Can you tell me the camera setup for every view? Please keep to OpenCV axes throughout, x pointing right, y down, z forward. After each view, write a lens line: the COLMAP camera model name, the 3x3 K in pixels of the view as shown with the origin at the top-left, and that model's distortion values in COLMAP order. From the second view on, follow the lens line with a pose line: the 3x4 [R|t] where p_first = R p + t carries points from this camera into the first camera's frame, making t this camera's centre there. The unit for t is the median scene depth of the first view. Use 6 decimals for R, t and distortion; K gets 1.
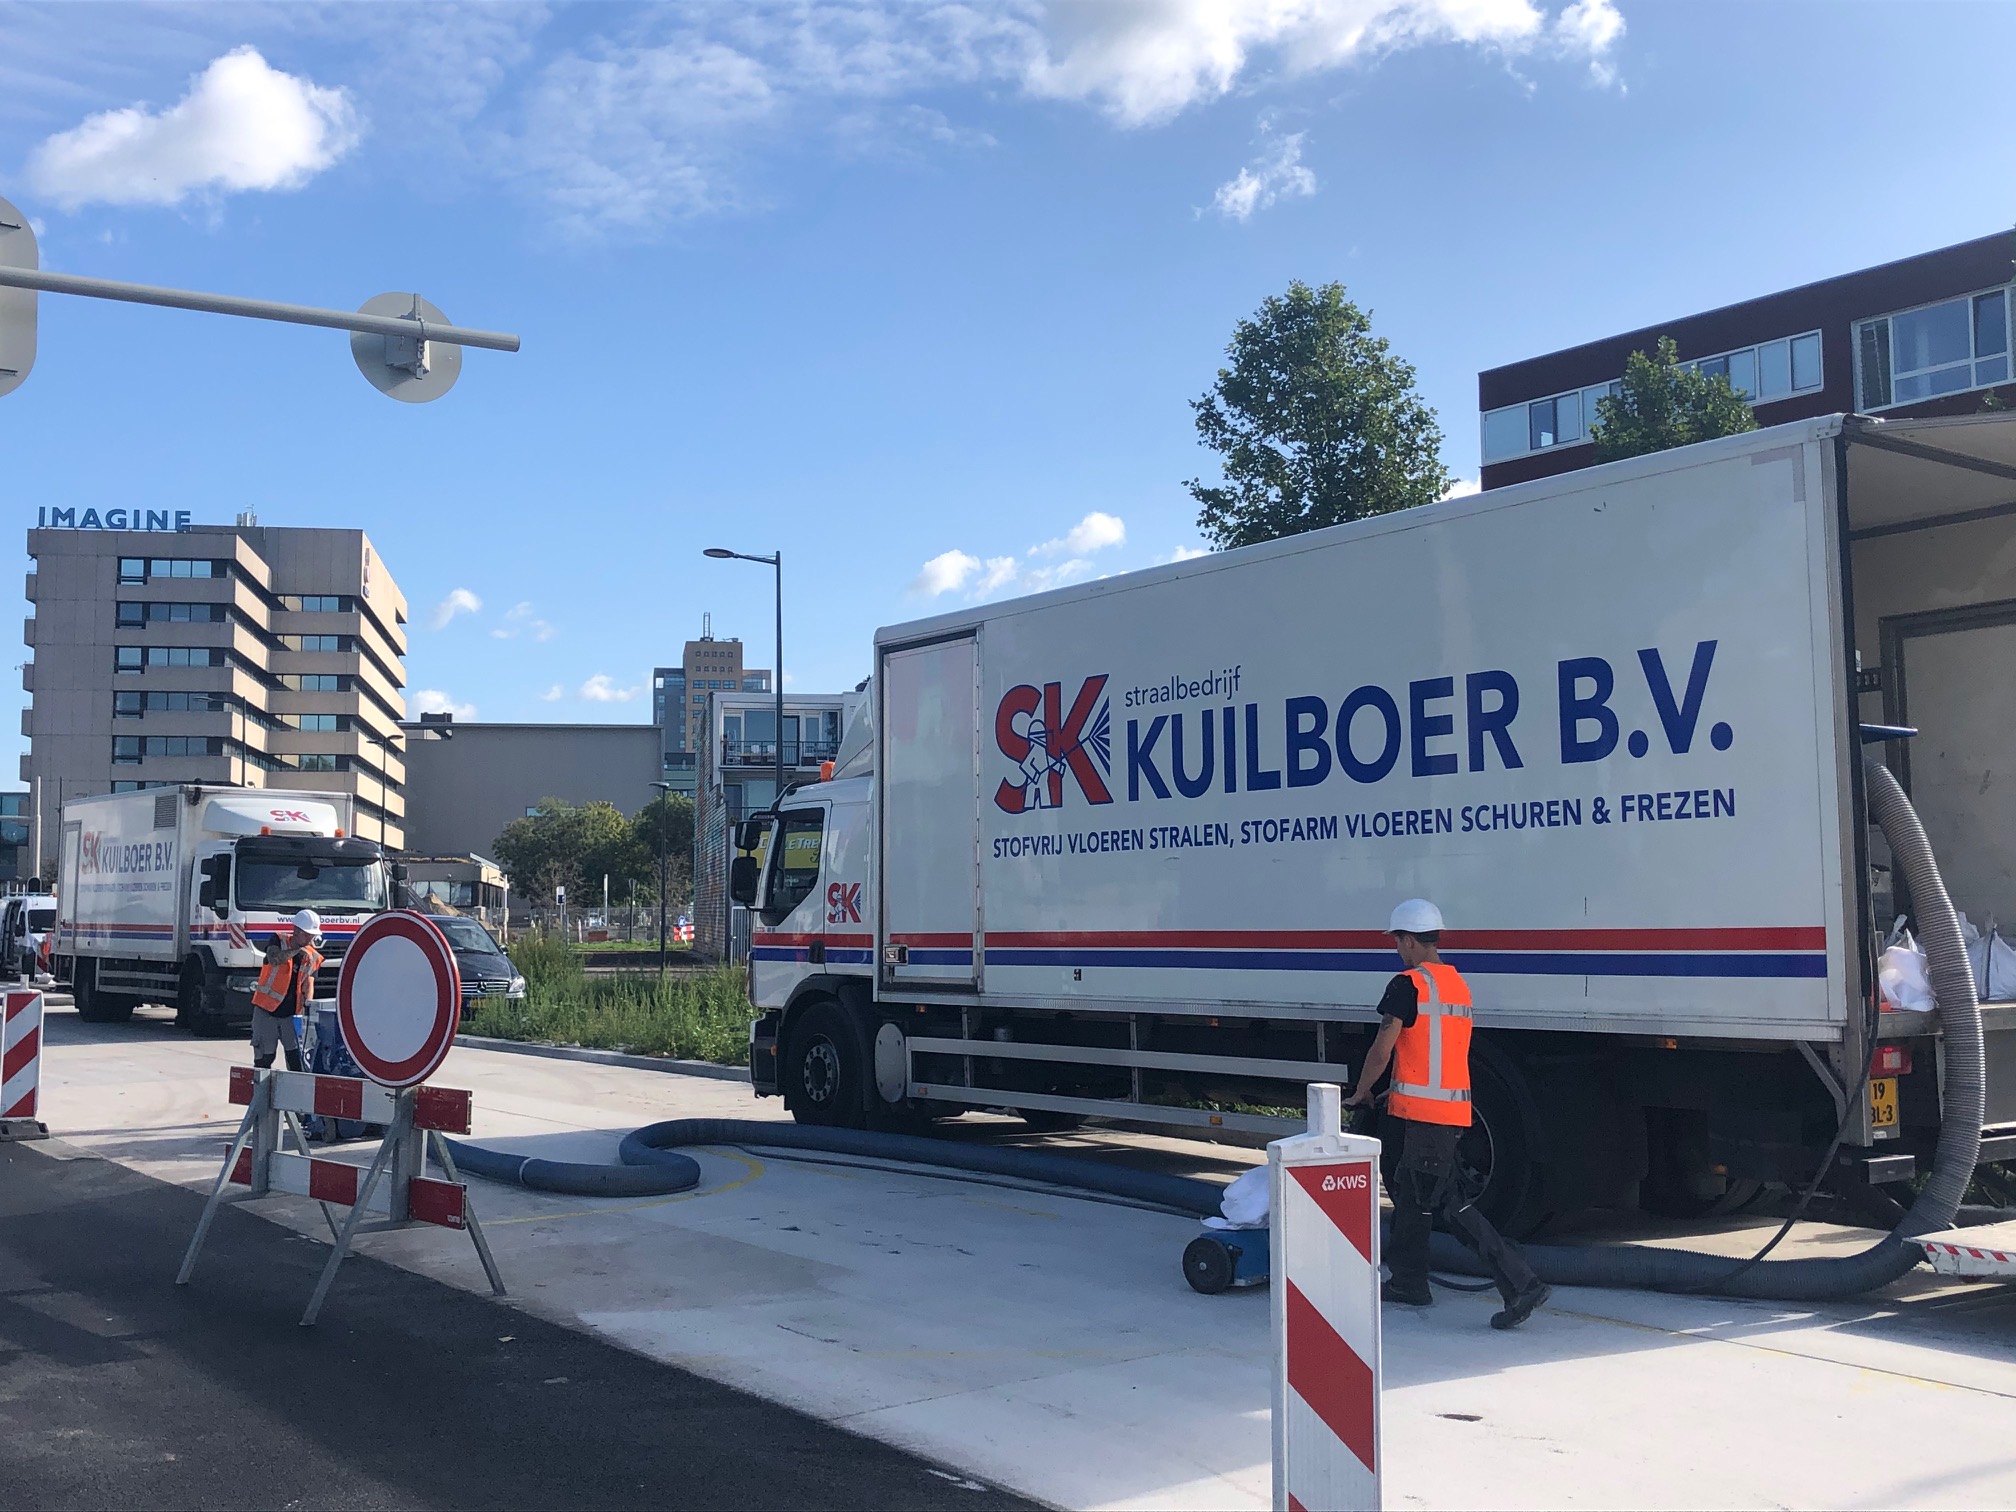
lens RADIAL K [[2071.4, 0, 1006.4], [0, 2071.4, 728.1], [0, 0, 1]] dist [0.068360, -0.215319]
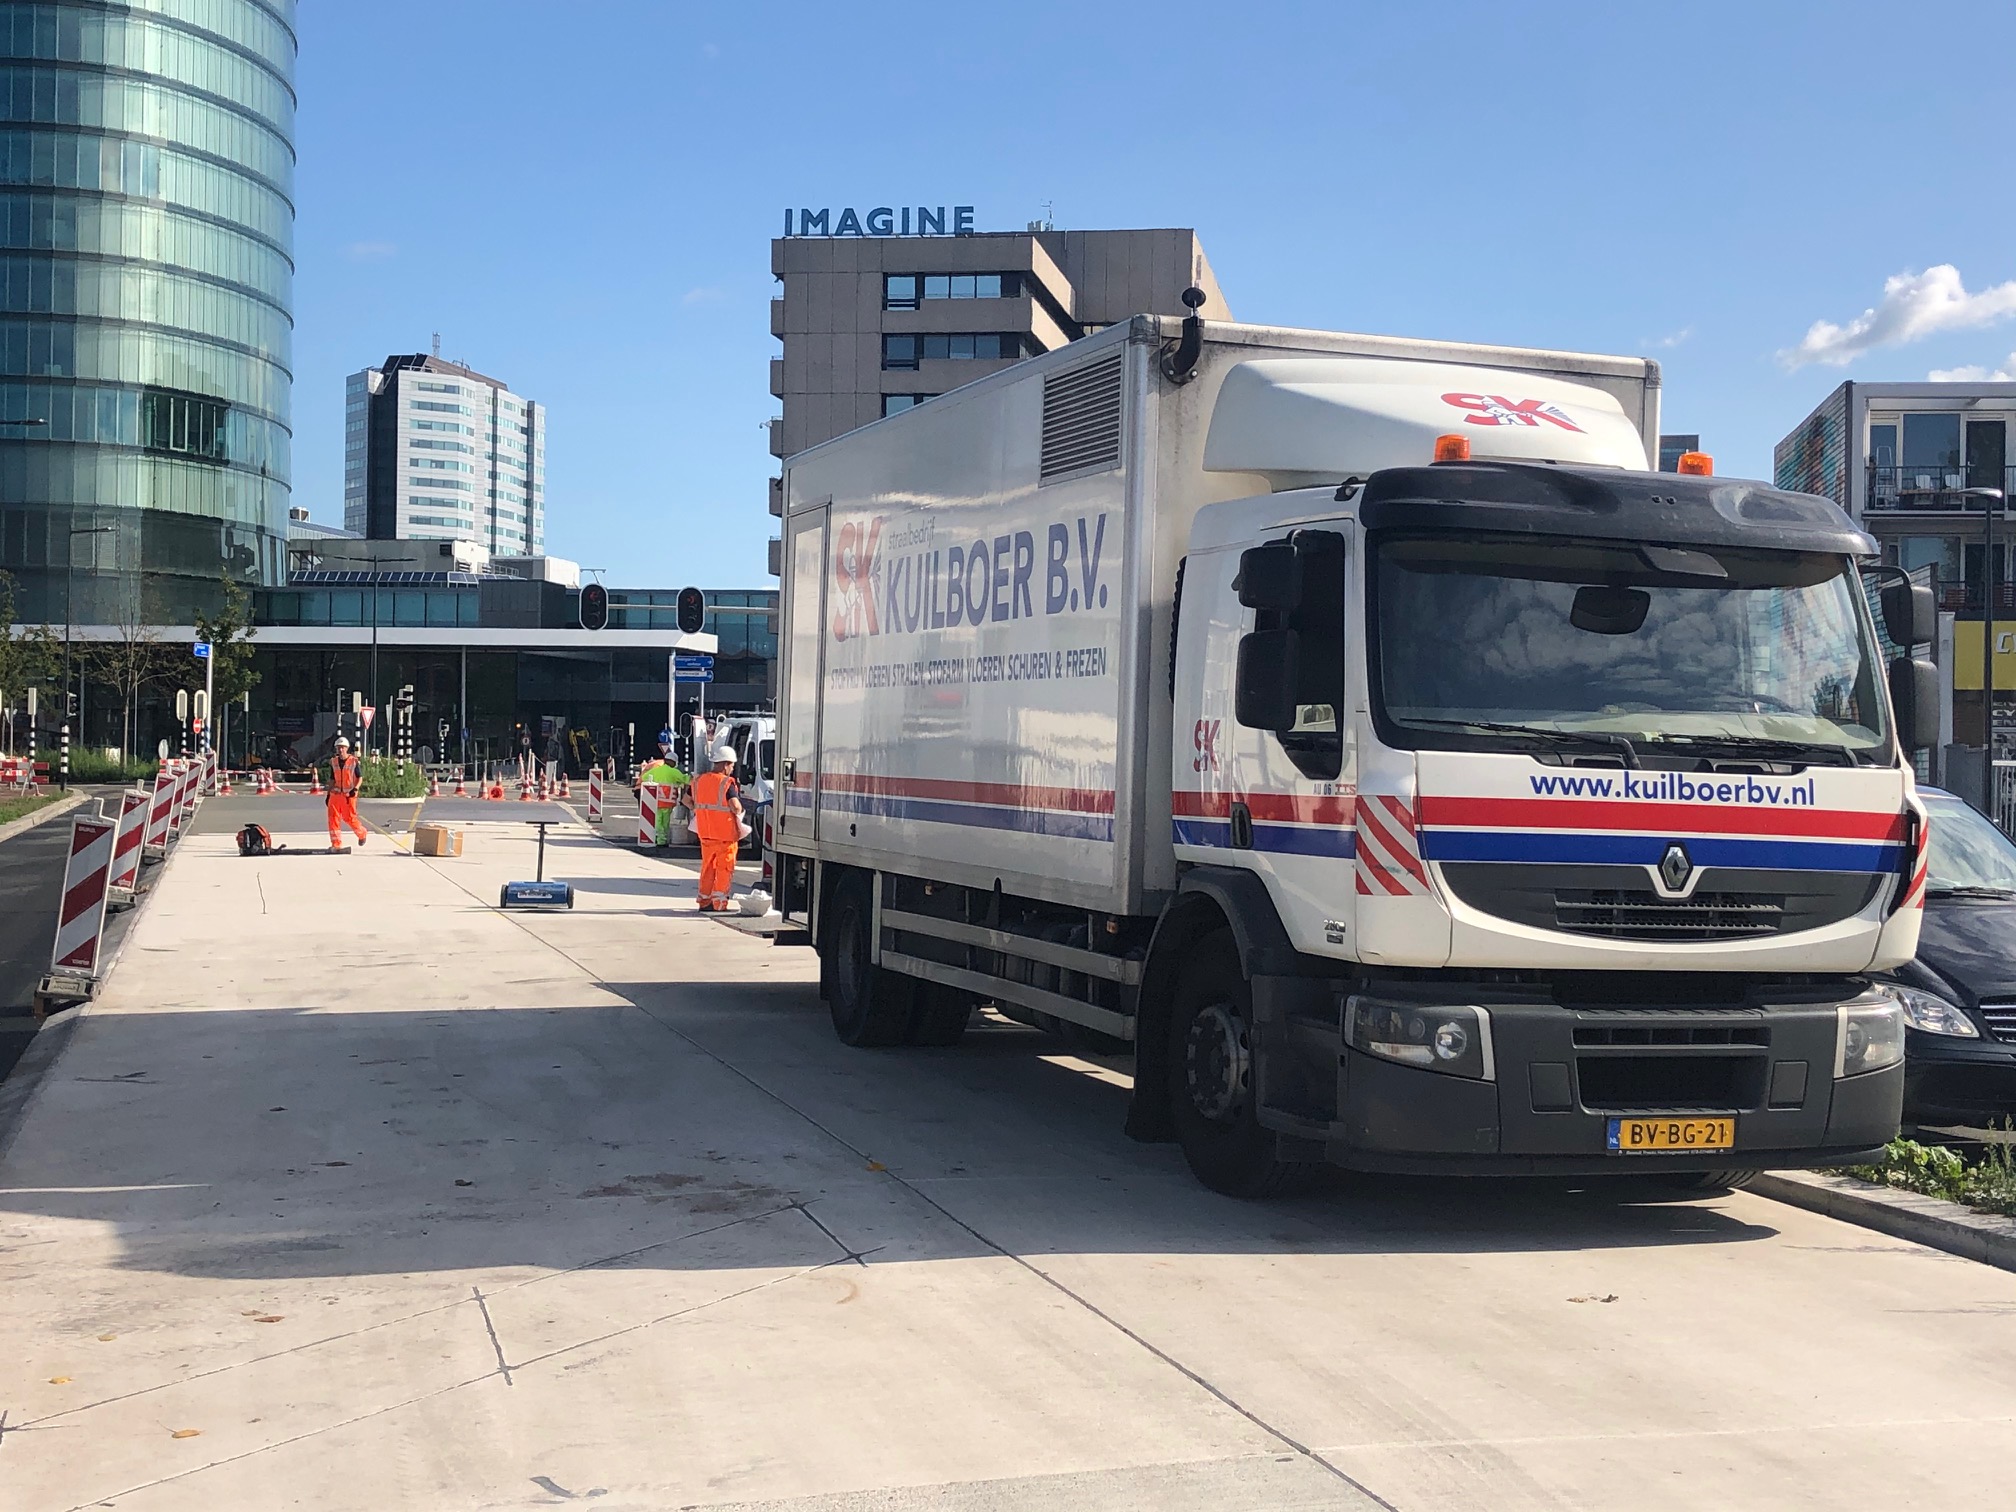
lens RADIAL K [[2630.7, 0, 1008.0], [0, 2630.7, 756.0], [0, 0, 1]] dist [0.030782, -0.035708]
pose [[0.937379, 0.021287, -0.347661, -0.054868], [0.008475, 0.996441, 0.083863, 0.011211], [0.348209, -0.081557, 0.933862, 0.124574]]
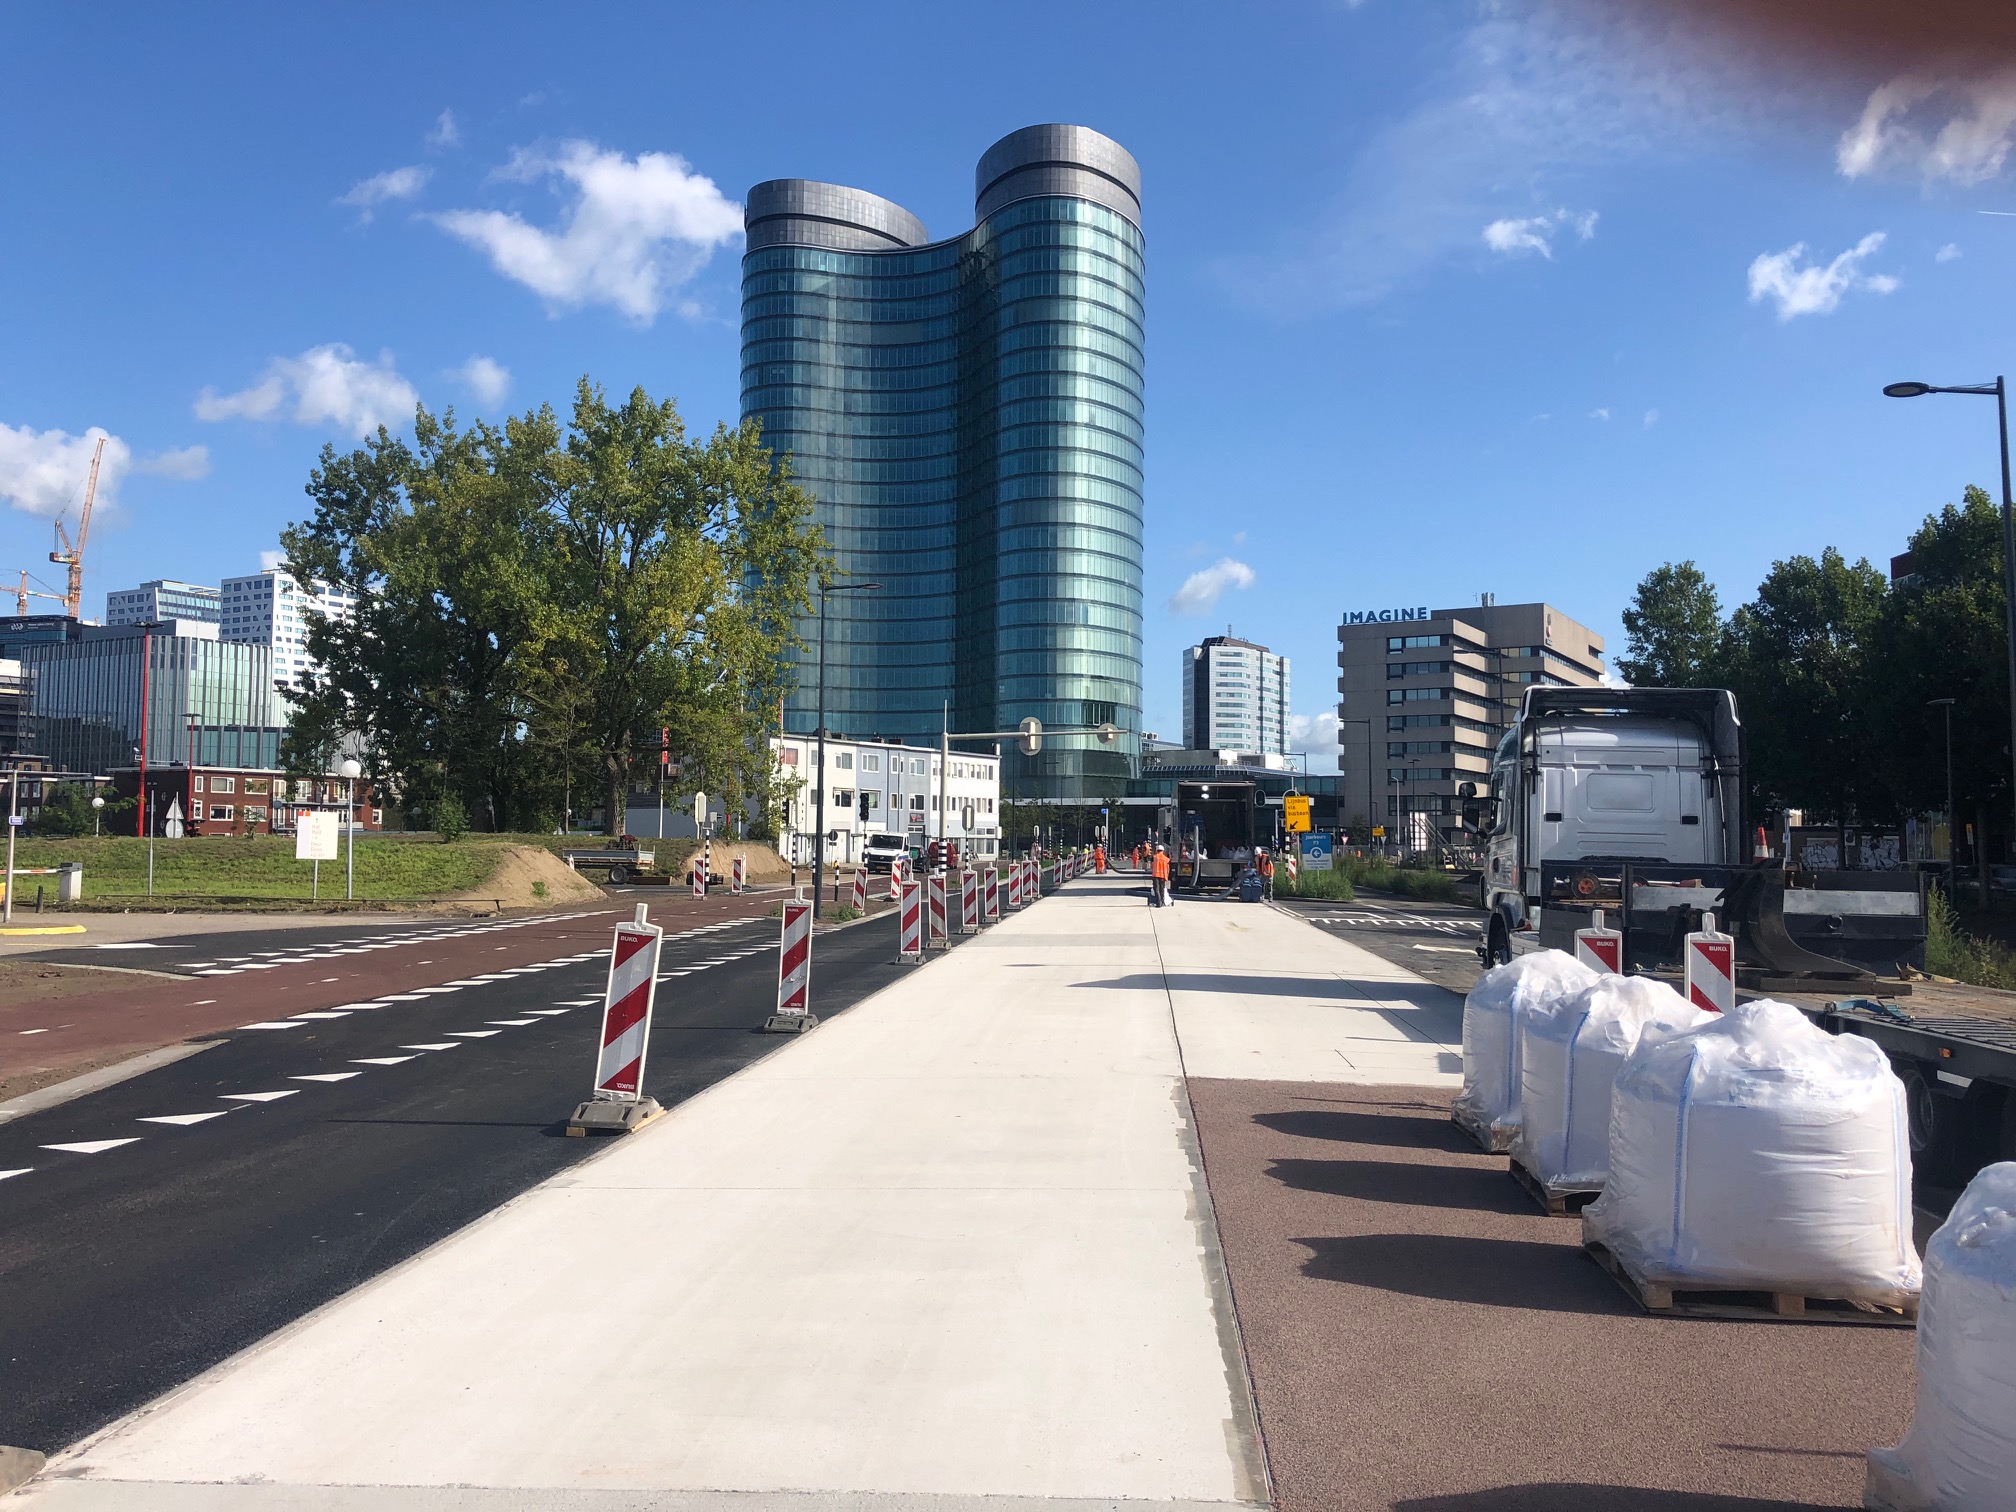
lens RADIAL K [[1651.8, 0, 1014.7], [0, 1651.8, 719.5], [0, 0, 1]] dist [0.001597, -0.002364]
pose [[0.756232, -0.037482, -0.653229, 0.227768], [0.044847, 0.998979, -0.005403, -0.021830], [0.652765, -0.025209, 0.757141, -0.230168]]
